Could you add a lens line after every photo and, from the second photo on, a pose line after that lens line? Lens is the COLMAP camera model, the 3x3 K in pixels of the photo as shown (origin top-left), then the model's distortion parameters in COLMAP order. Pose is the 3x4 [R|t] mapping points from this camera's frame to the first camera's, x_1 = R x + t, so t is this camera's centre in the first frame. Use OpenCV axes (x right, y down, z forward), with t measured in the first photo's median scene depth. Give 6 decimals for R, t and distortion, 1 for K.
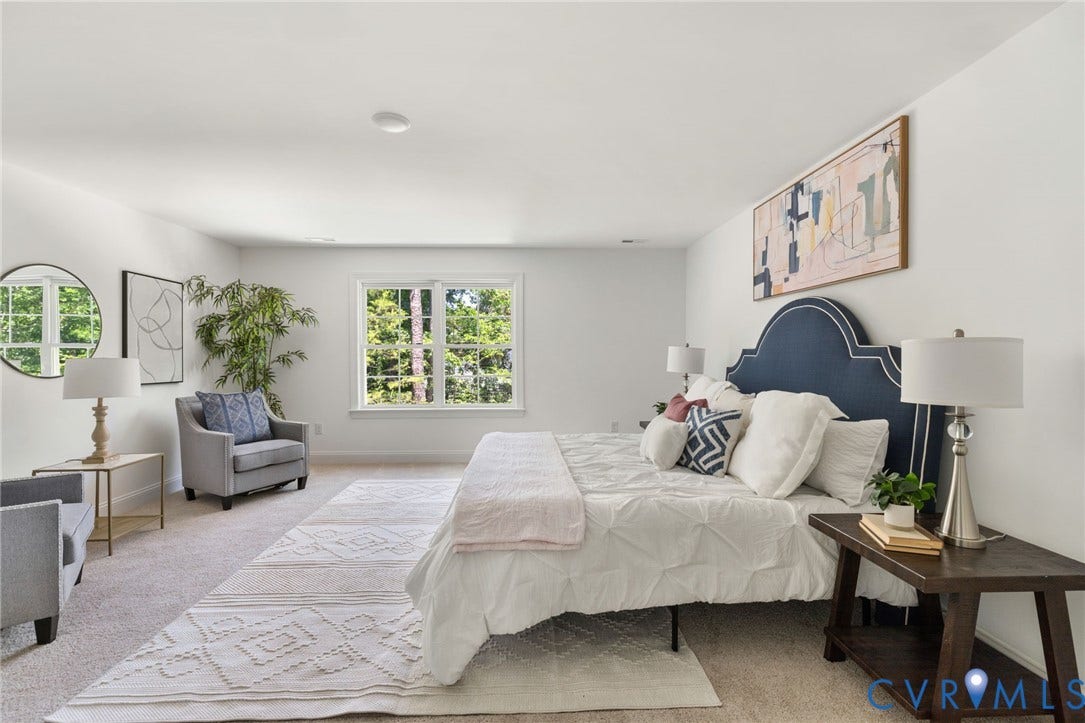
lens RADIAL K [[472.2, 0, 542.8], [0, 472.2, 360.7], [0, 0, 1]] dist [0.001466, 0.002327]
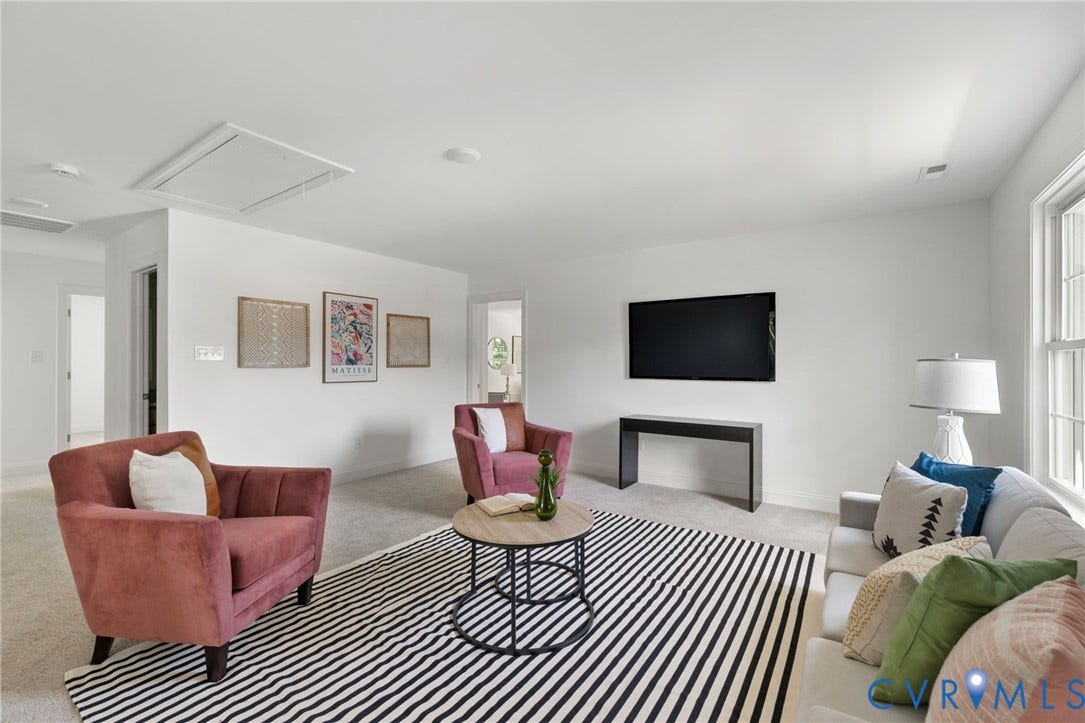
lens RADIAL K [[472.2, 0, 542.7], [0, 472.2, 361.9], [0, 0, 1]] dist [0.001466, 0.002327]
pose [[0.785573, -0.002268, -0.618764, 1.446506], [-0.000173, 0.999992, -0.003886, -0.007868], [0.618768, 0.003160, 0.785567, -1.601732]]
